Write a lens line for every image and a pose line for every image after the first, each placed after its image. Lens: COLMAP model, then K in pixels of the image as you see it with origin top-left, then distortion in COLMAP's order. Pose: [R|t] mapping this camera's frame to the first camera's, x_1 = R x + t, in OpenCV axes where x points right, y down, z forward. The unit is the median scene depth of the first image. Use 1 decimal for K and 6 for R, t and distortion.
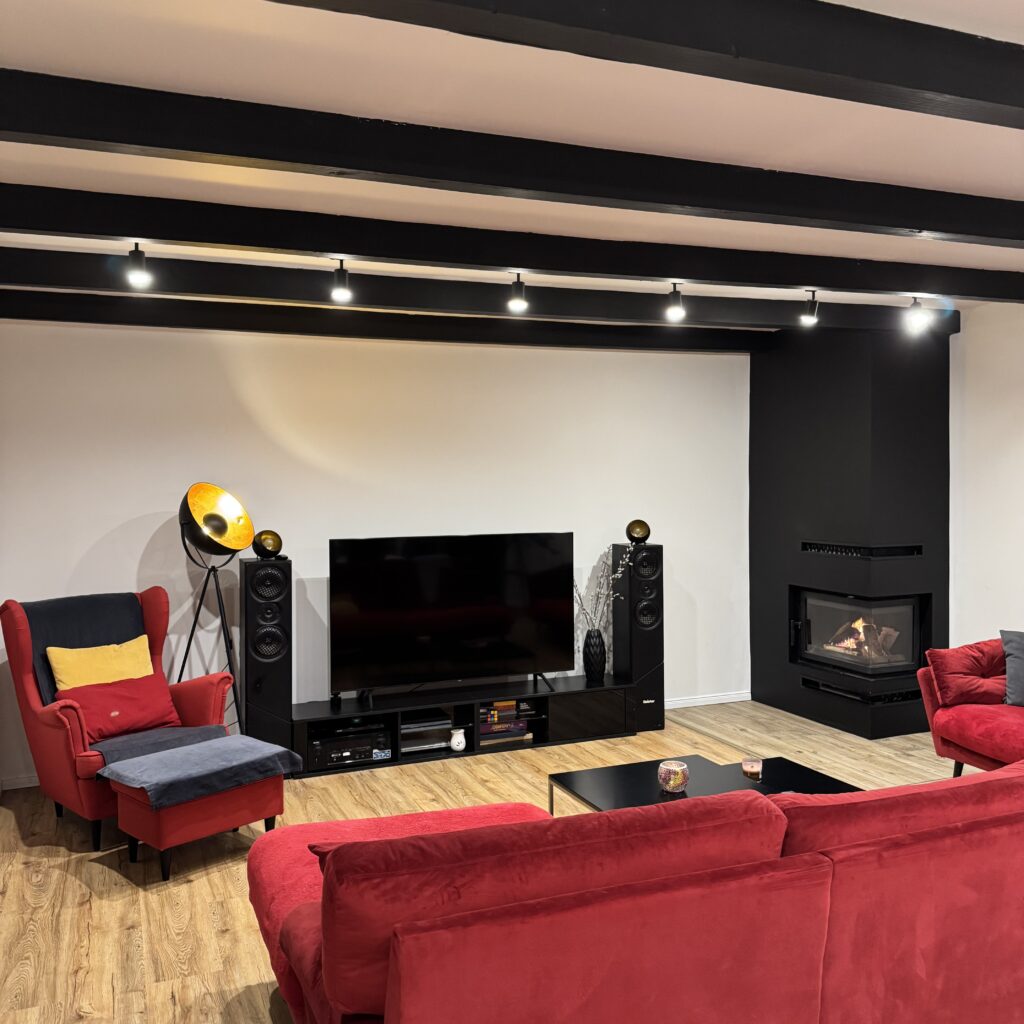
lens RADIAL K [[956.6, 0, 512.0], [0, 956.6, 512.0], [0, 0, 1]] dist [0.102058, -0.155683]
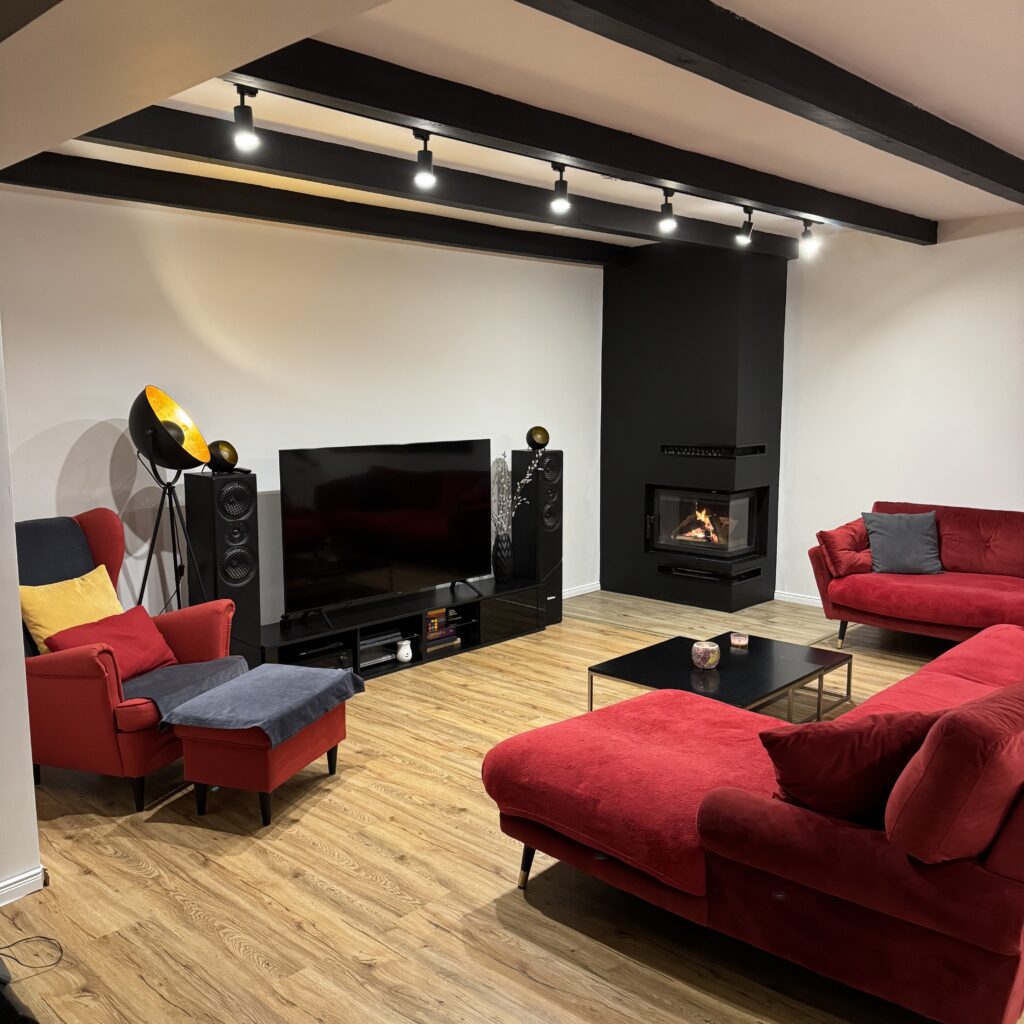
lens RADIAL K [[951.7, 0, 512.0], [0, 951.7, 512.0], [0, 0, 1]] dist [0.163017, -0.322843]
pose [[0.912774, -0.046328, 0.405828, -0.372298], [0.007857, 0.995355, 0.095955, 0.001403], [-0.408389, -0.084397, 0.908898, 0.078174]]
